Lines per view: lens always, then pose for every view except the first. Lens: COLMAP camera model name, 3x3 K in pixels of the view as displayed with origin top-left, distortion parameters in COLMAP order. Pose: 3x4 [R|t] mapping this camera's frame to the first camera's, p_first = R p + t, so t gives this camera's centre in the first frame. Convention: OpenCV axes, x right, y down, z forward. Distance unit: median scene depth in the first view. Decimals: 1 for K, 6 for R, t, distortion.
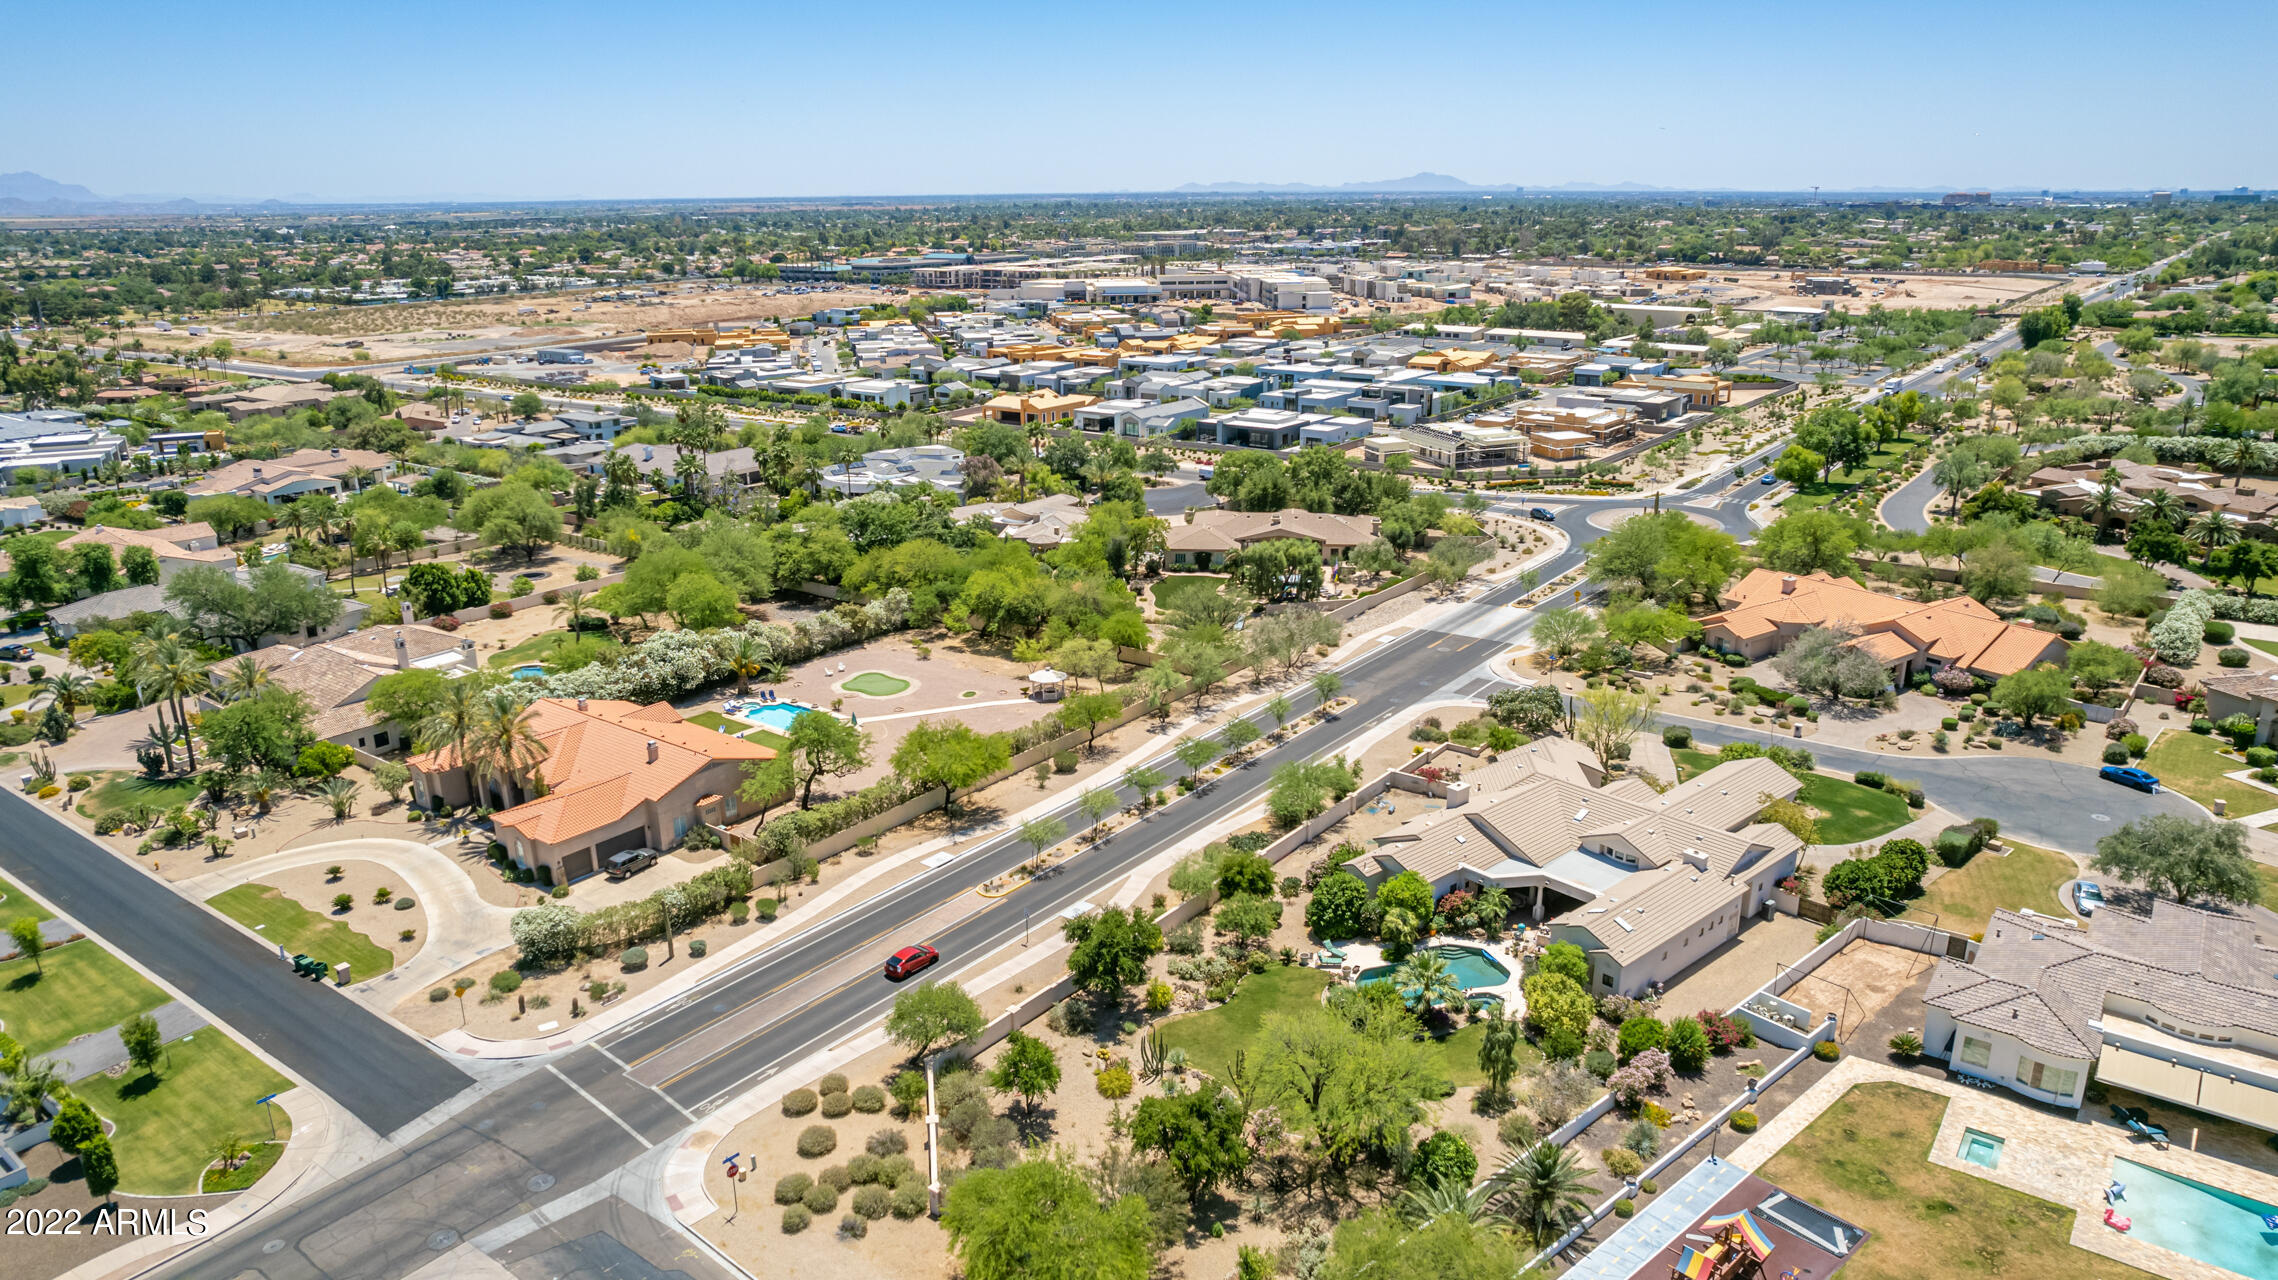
lens RADIAL K [[1475.6, 0, 1138.5], [0, 1475.6, 650.0], [0, 0, 1]] dist [-0.073714, 0.061284]
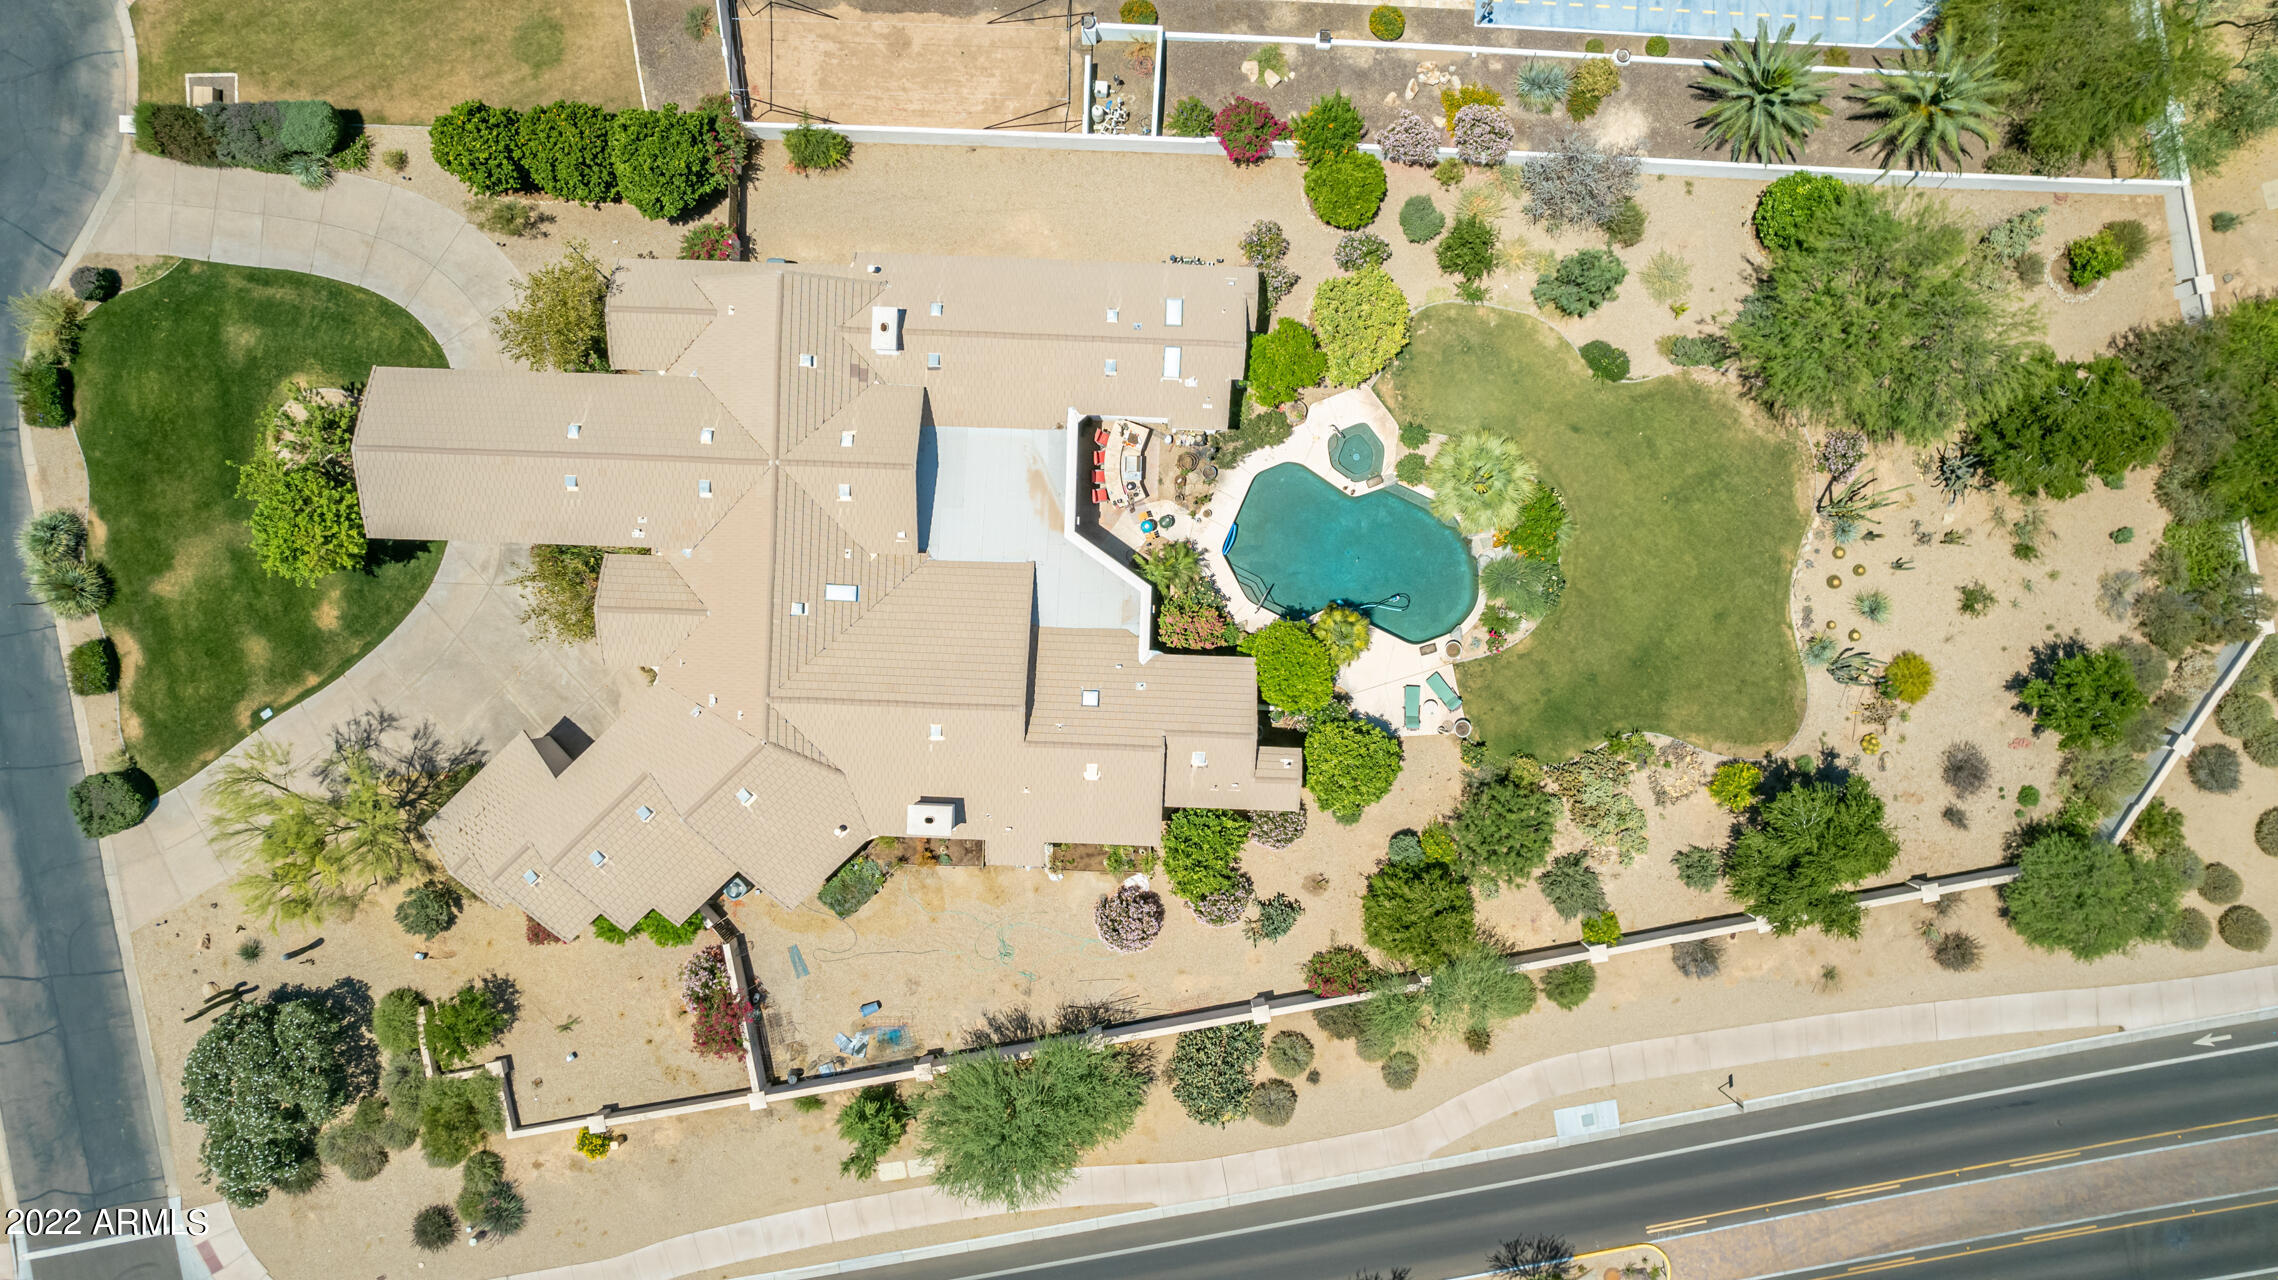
lens RADIAL K [[1500.3, 0, 1139.0], [0, 1500.3, 640.0], [0, 0, 1]] dist [-0.072789, 0.063129]
pose [[-0.730666, -0.682685, -0.008335, 0.209650], [0.209793, -0.236122, 0.948806, -0.351439], [-0.649703, 0.691512, 0.315749, 0.741940]]
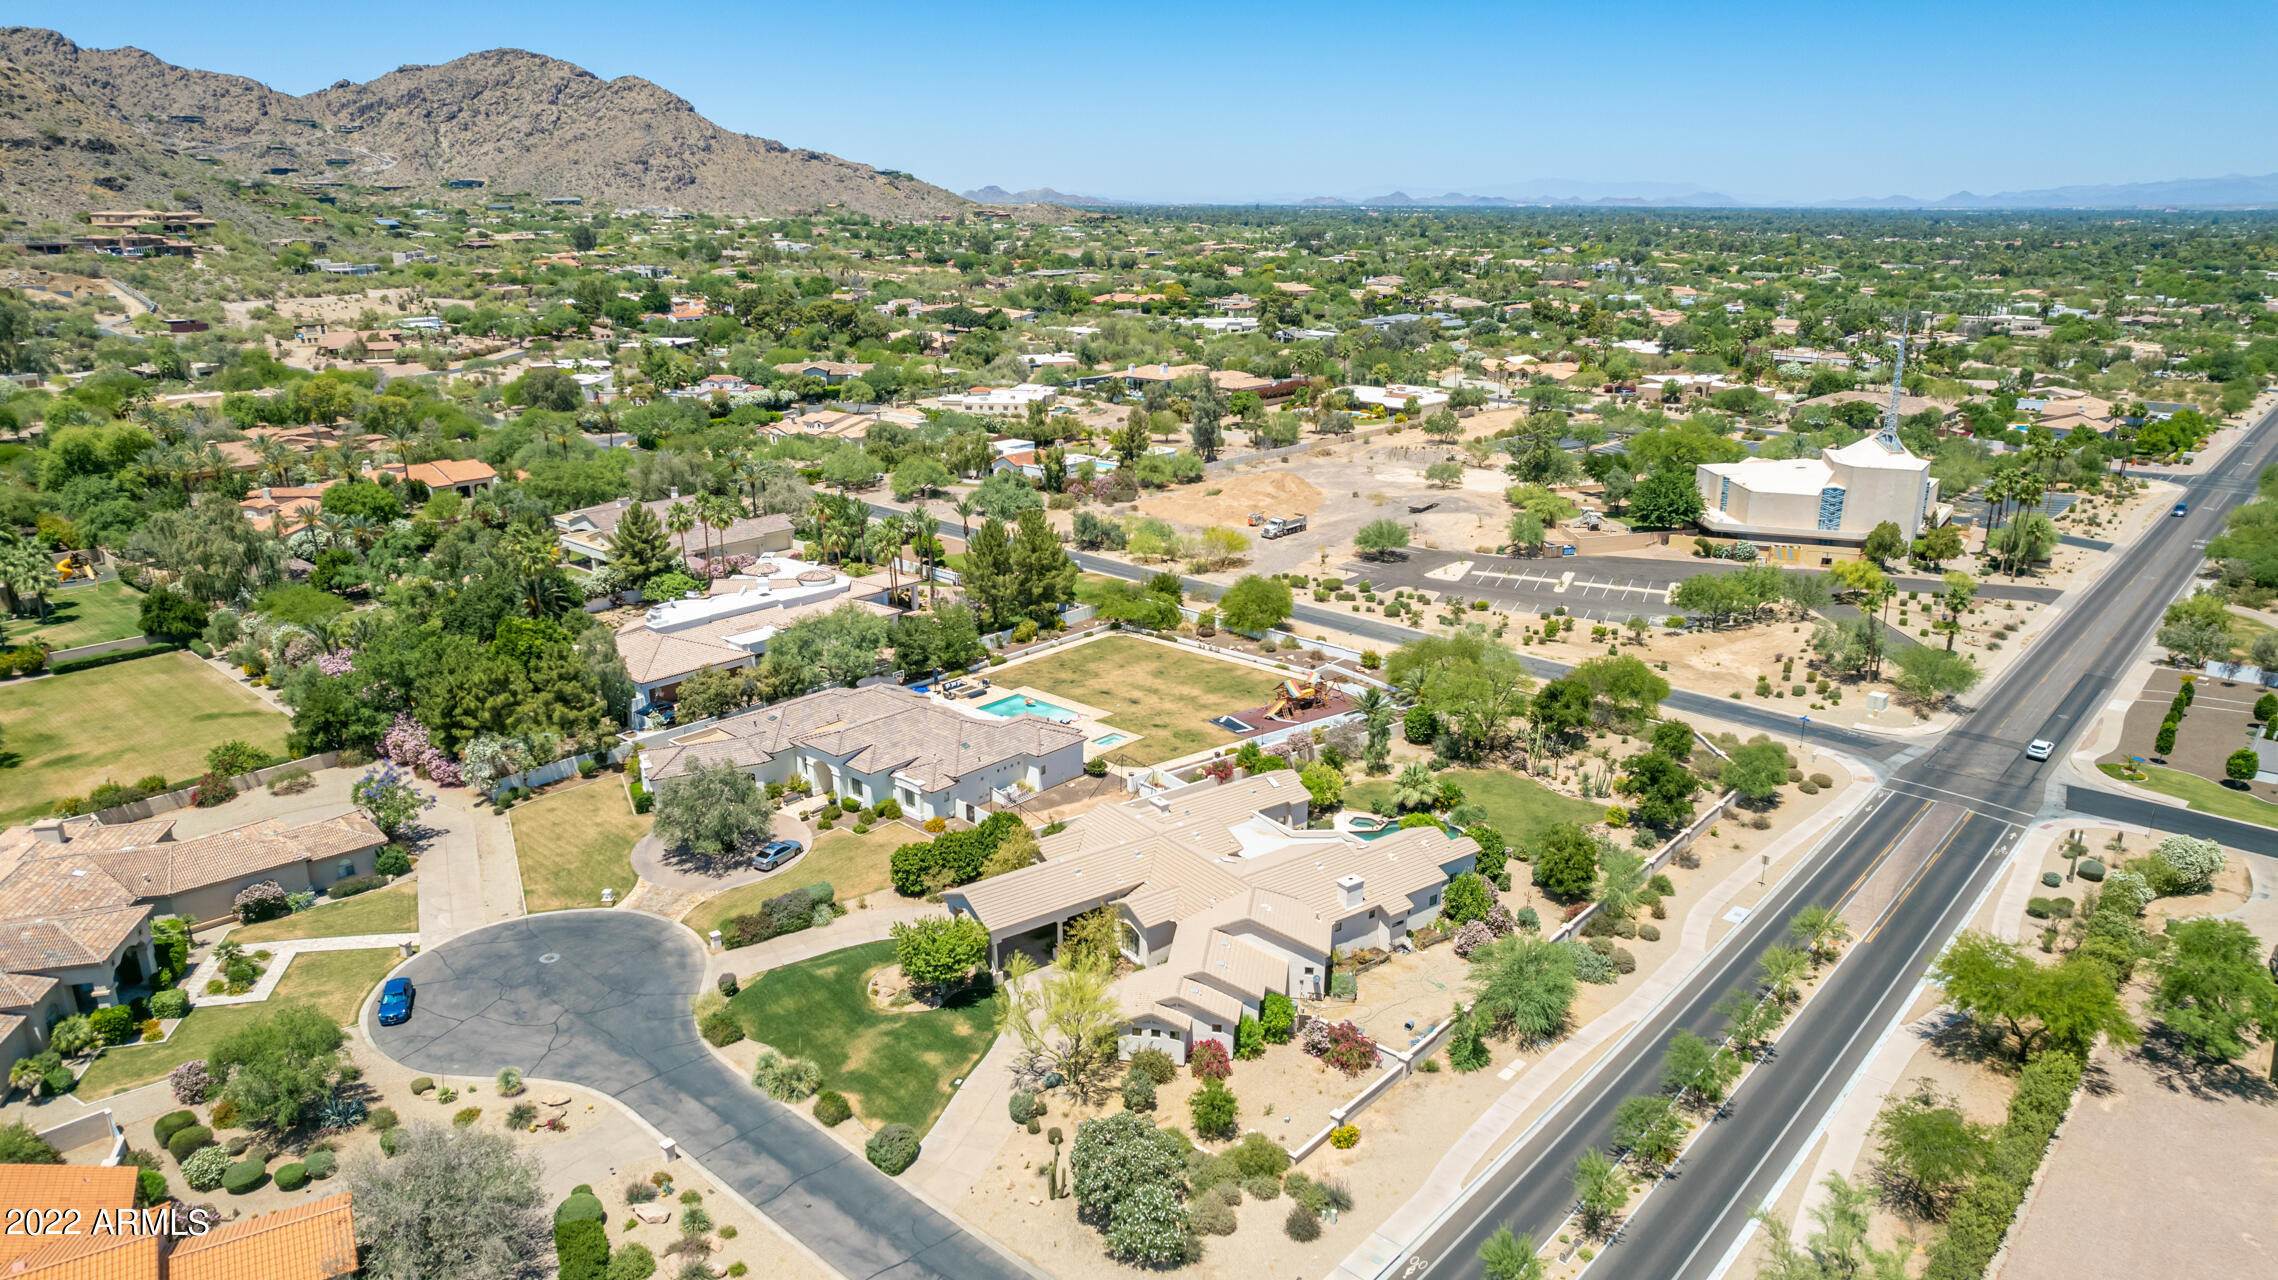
lens RADIAL K [[1459.0, 0, 1130.2], [0, 1459.0, 635.6], [0, 0, 1]] dist [-0.059693, 0.038259]
pose [[-0.996013, -0.017740, 0.087424, 0.272377], [0.034110, 0.829813, 0.556999, -0.515435], [-0.082426, 0.557760, -0.825899, 1.628712]]
